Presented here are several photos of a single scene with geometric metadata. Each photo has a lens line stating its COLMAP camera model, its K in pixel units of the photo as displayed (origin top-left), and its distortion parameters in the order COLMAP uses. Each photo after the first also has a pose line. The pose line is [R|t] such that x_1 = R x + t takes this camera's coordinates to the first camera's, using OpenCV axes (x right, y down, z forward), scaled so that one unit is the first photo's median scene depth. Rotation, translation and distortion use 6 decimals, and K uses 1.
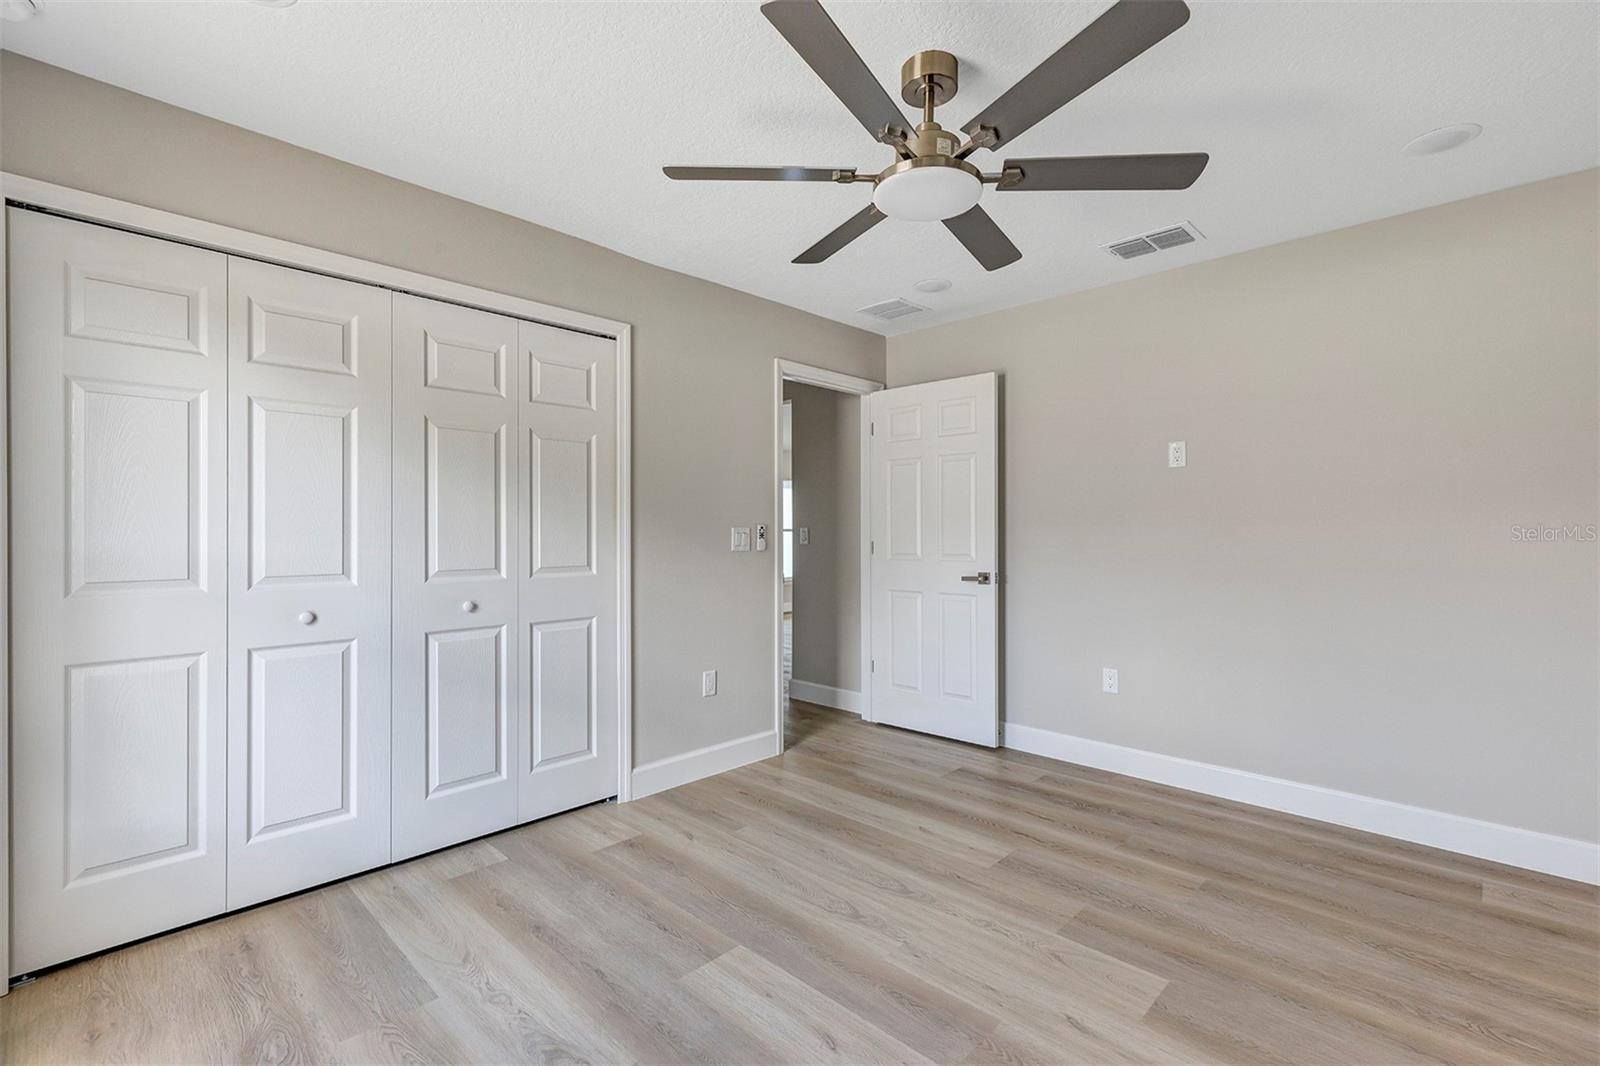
lens RADIAL K [[727.2, 0, 794.2], [0, 727.2, 530.2], [0, 0, 1]] dist [0.011090, -0.000195]
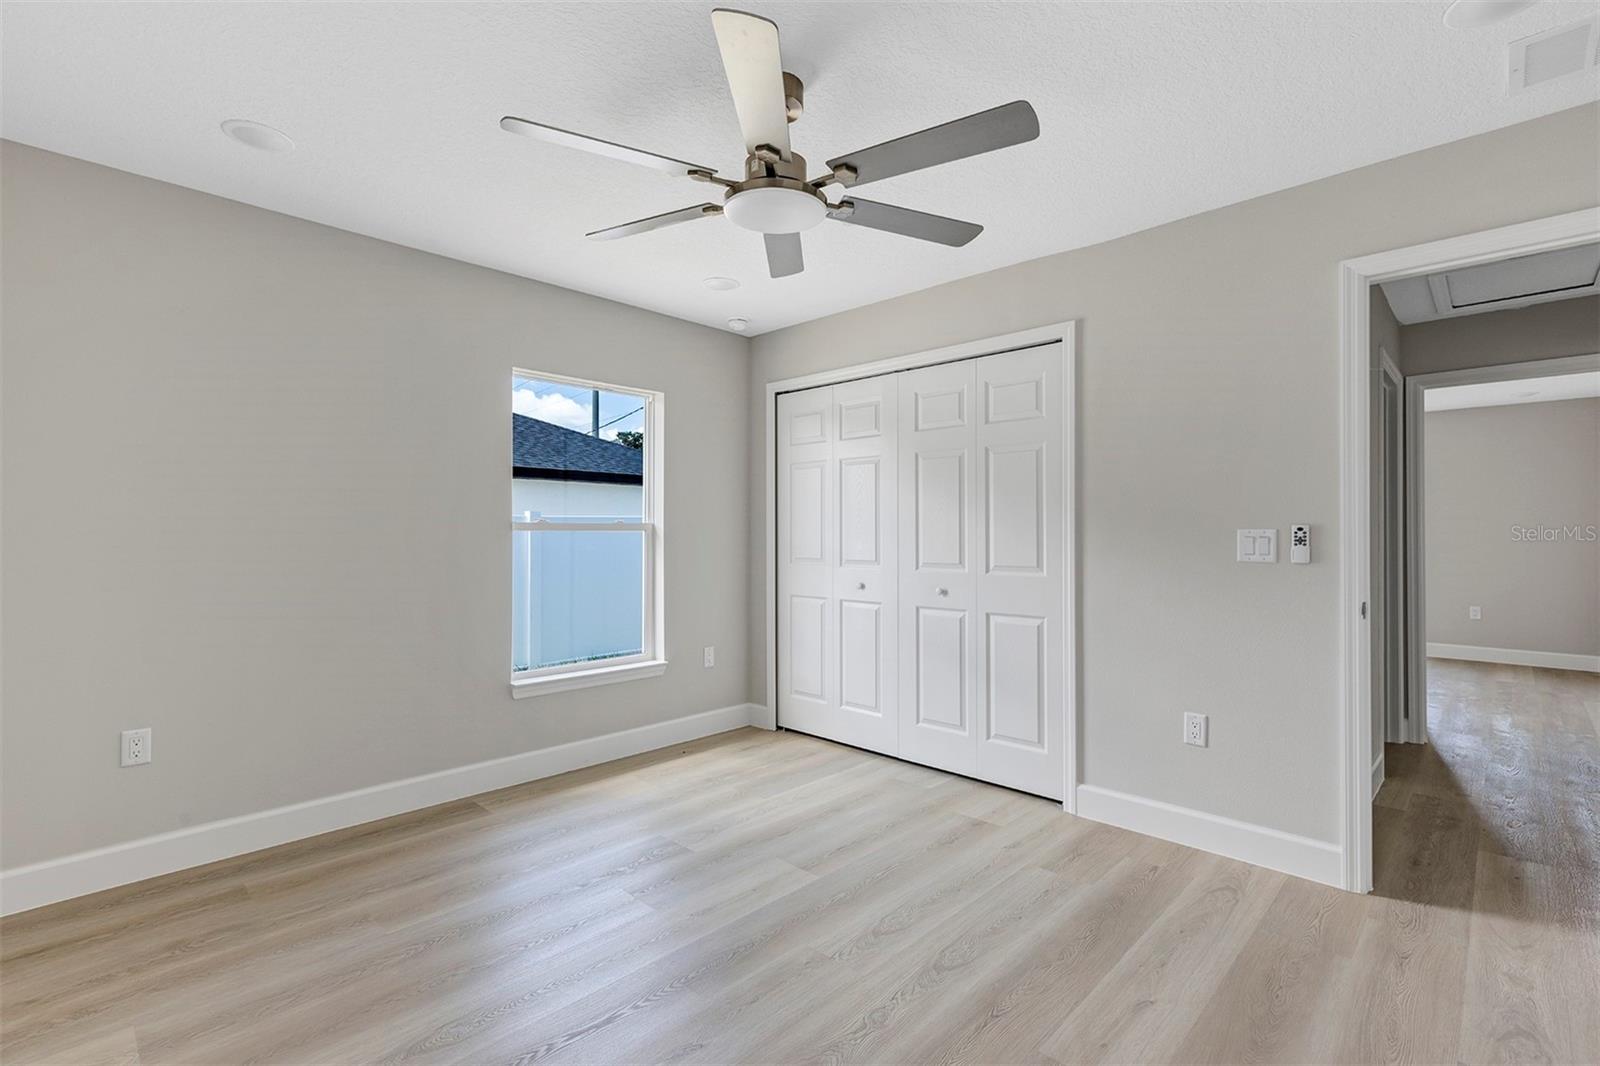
lens RADIAL K [[727.2, 0, 794.2], [0, 727.2, 530.2], [0, 0, 1]] dist [0.011090, -0.000195]
pose [[-0.006240, -0.008000, -0.999949, 0.820761], [-0.001624, 0.999967, -0.007990, 0.004810], [0.999979, 0.001574, -0.006253, 0.700344]]
